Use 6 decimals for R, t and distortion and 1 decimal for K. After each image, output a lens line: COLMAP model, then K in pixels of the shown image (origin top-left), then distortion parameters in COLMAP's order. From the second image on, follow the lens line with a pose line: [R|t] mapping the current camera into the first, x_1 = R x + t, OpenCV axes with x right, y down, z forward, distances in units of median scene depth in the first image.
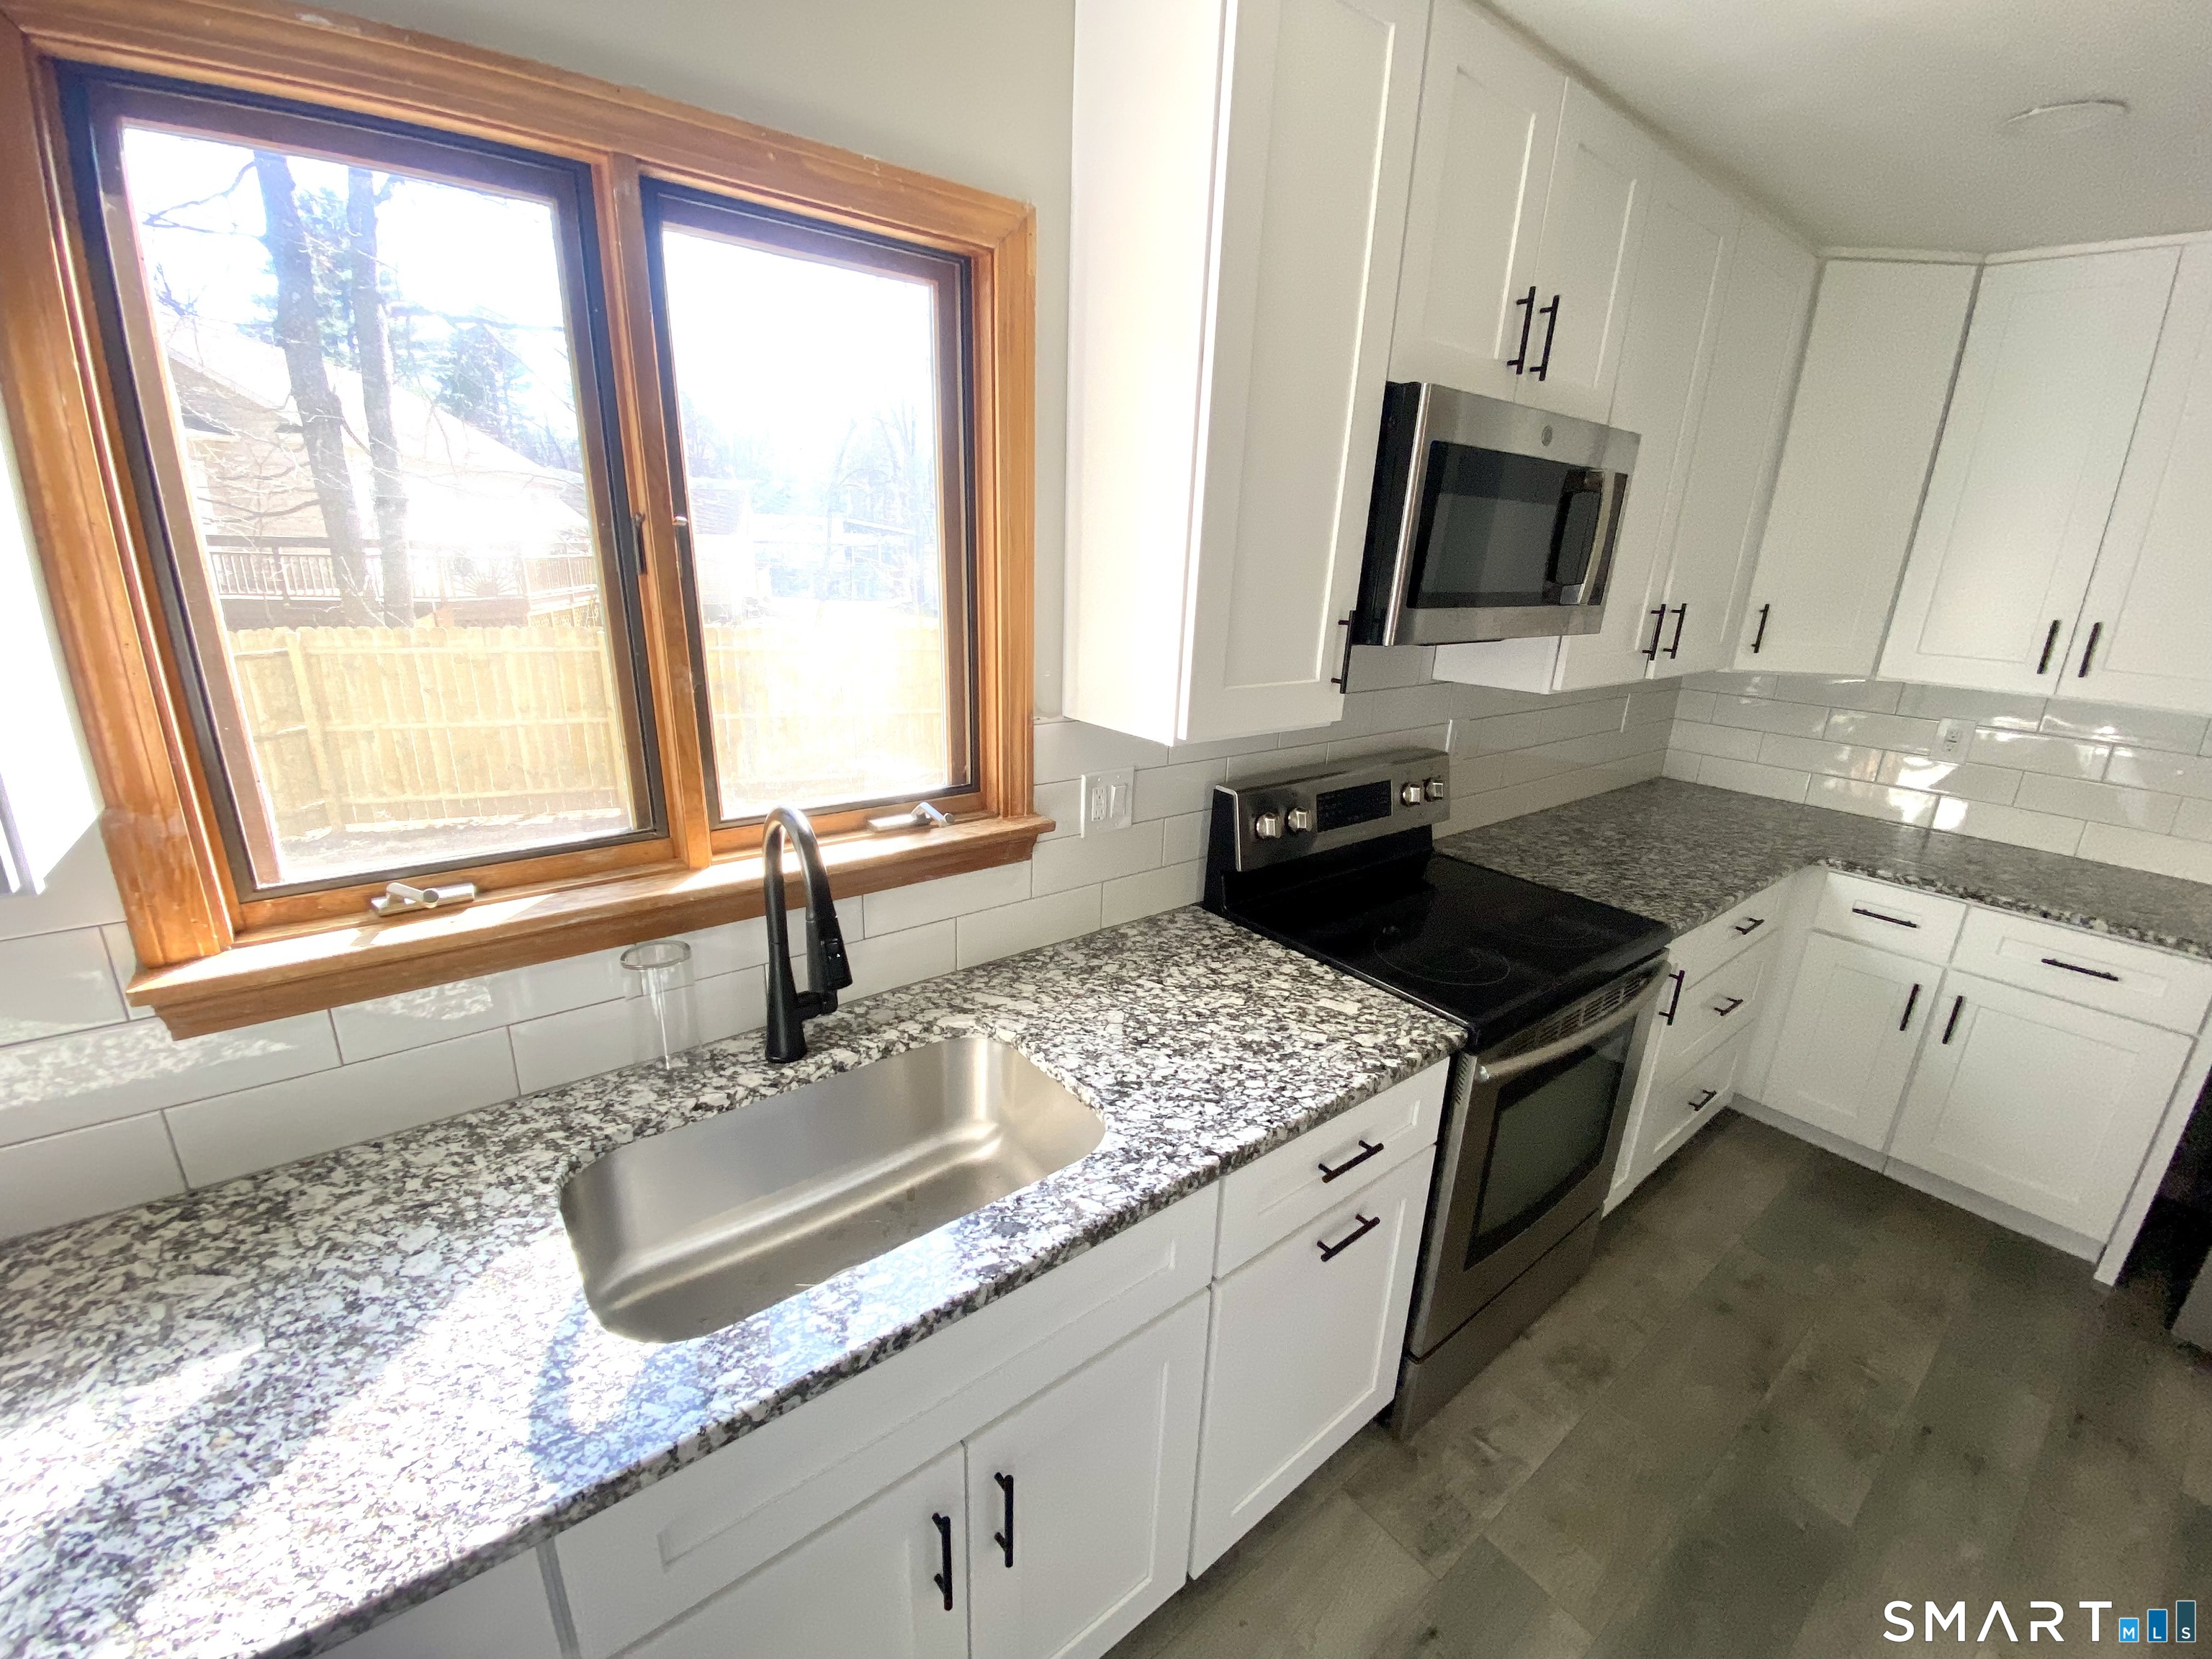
lens RADIAL K [[914.8, 0, 1092.7], [0, 914.8, 836.6], [0, 0, 1]] dist [0.006205, -0.010386]
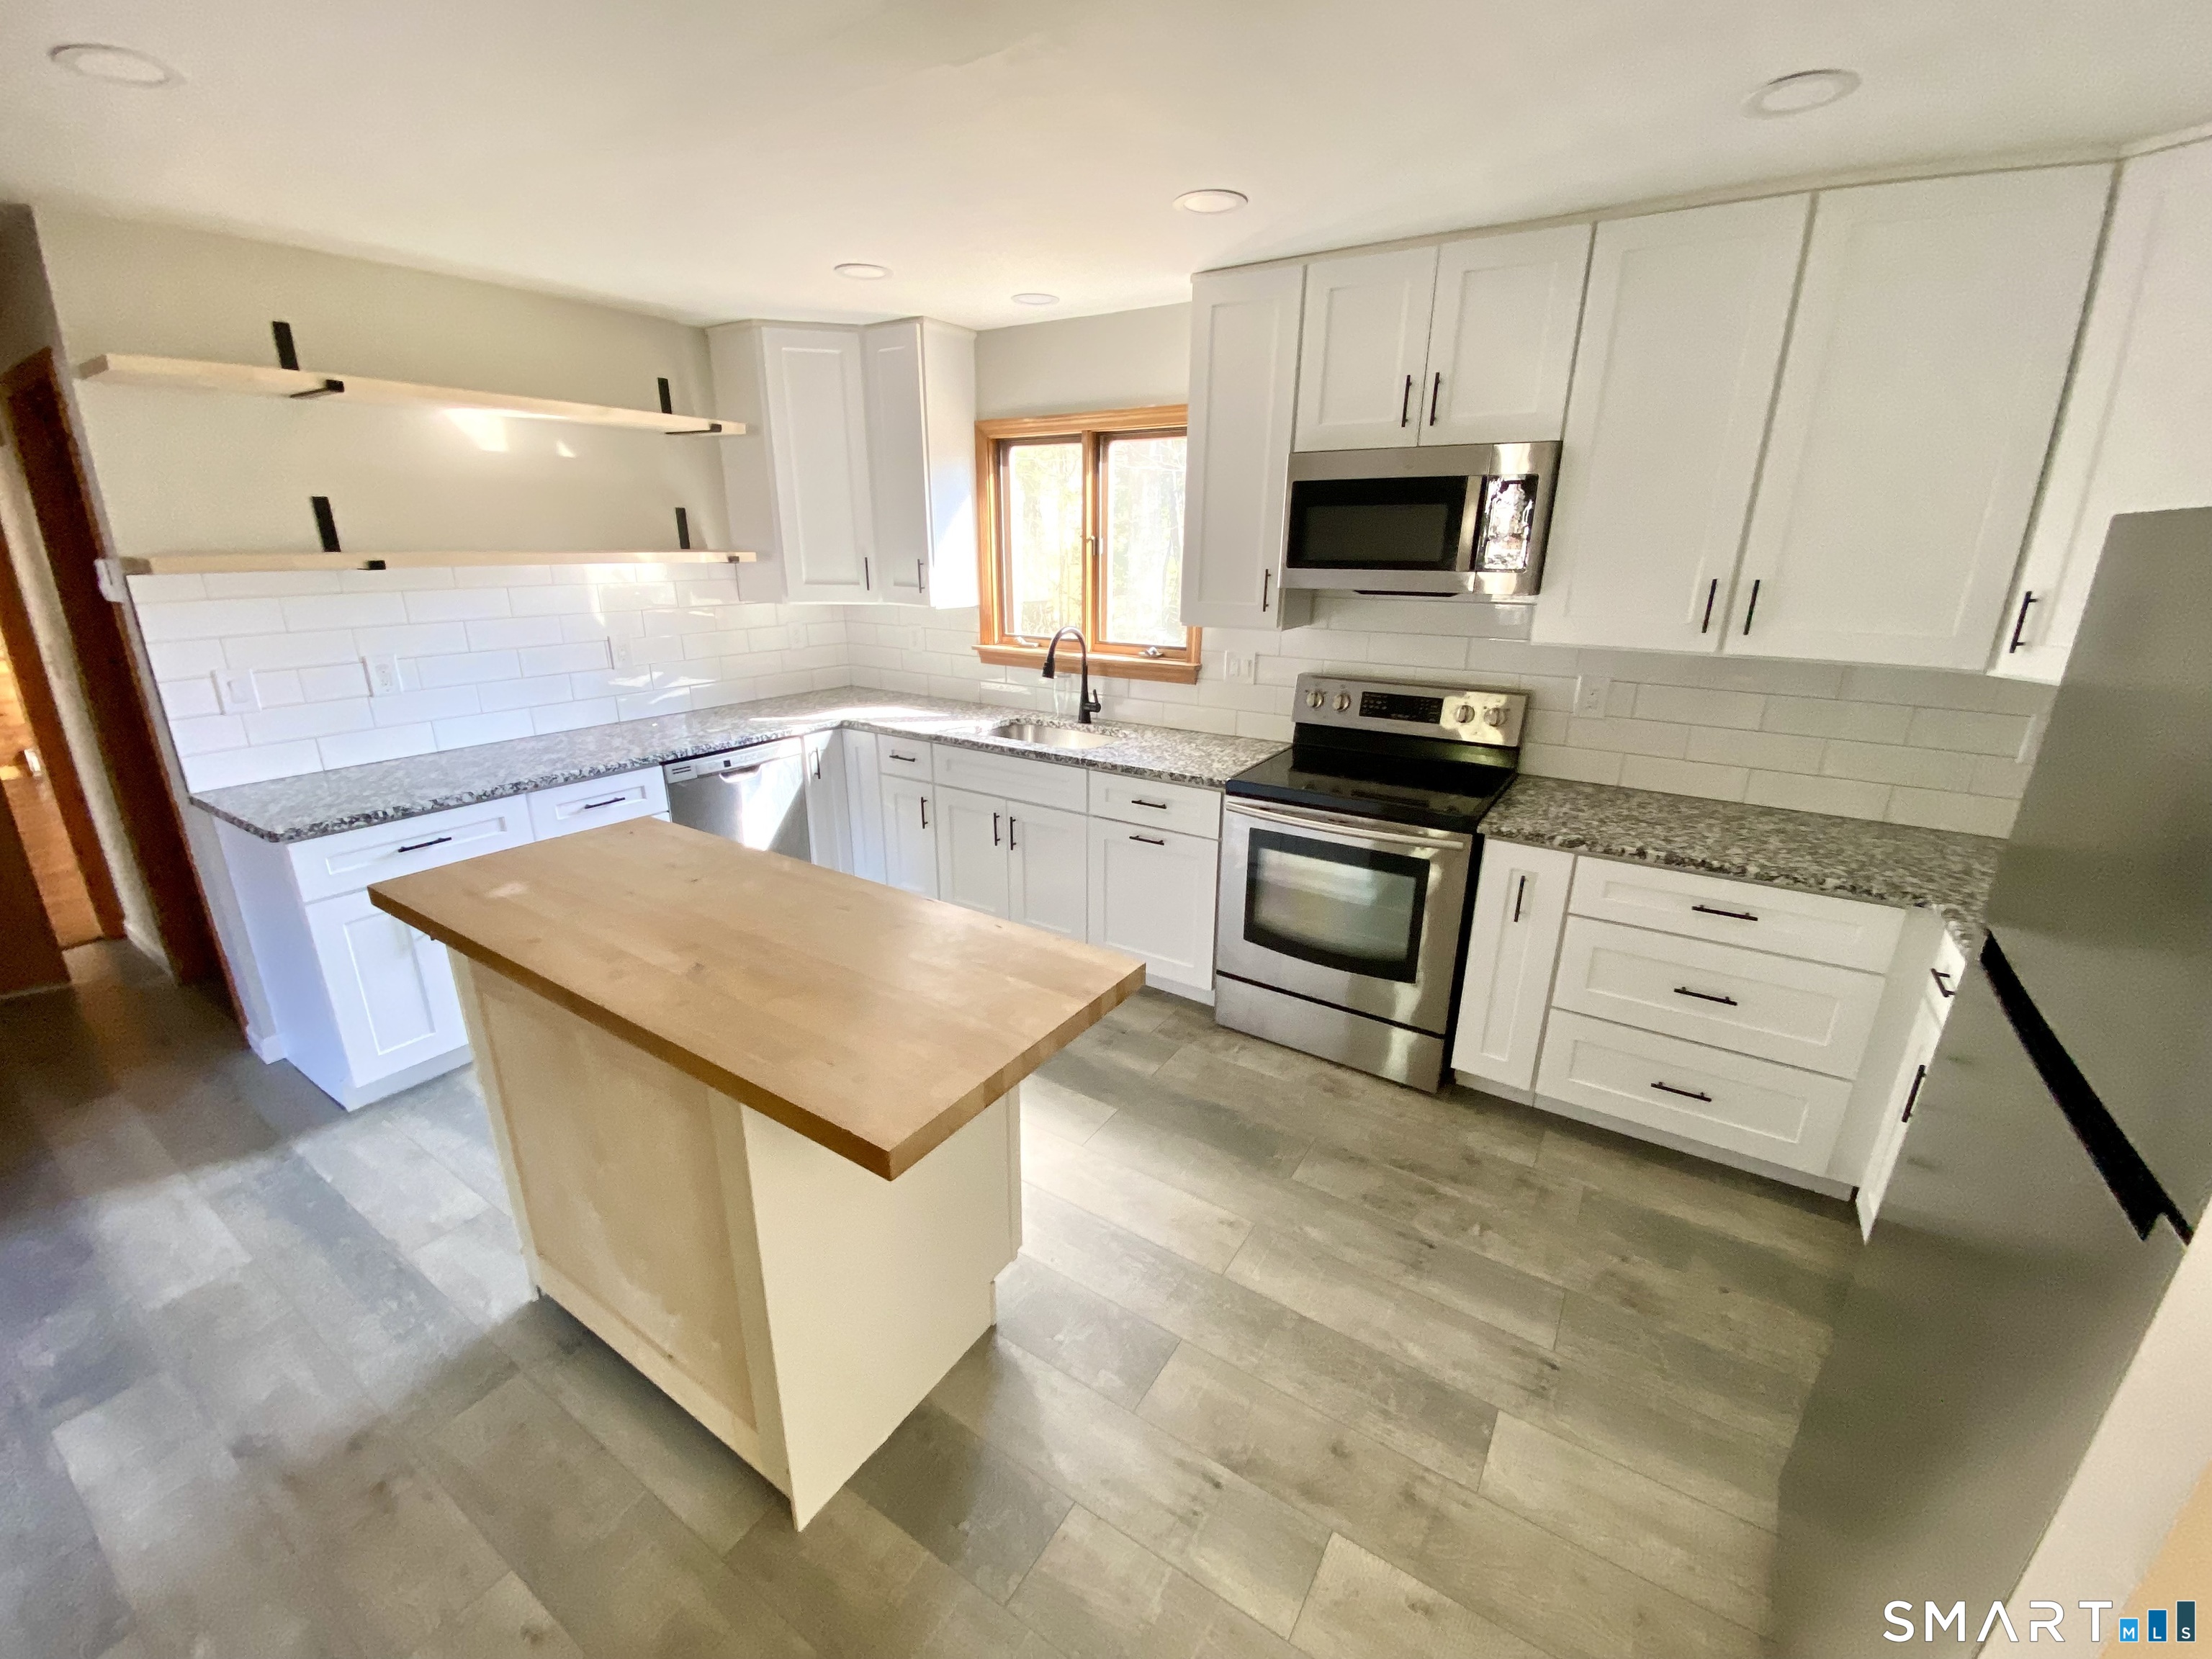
lens RADIAL K [[914.8, 0, 1093.4], [0, 914.8, 840.5], [0, 0, 1]] dist [0.006205, -0.010386]
pose [[0.312600, 0.265574, -0.912004, 2.073288], [-0.280639, 0.943082, 0.178432, 0.060273], [0.907482, 0.200166, 0.369338, 0.037339]]
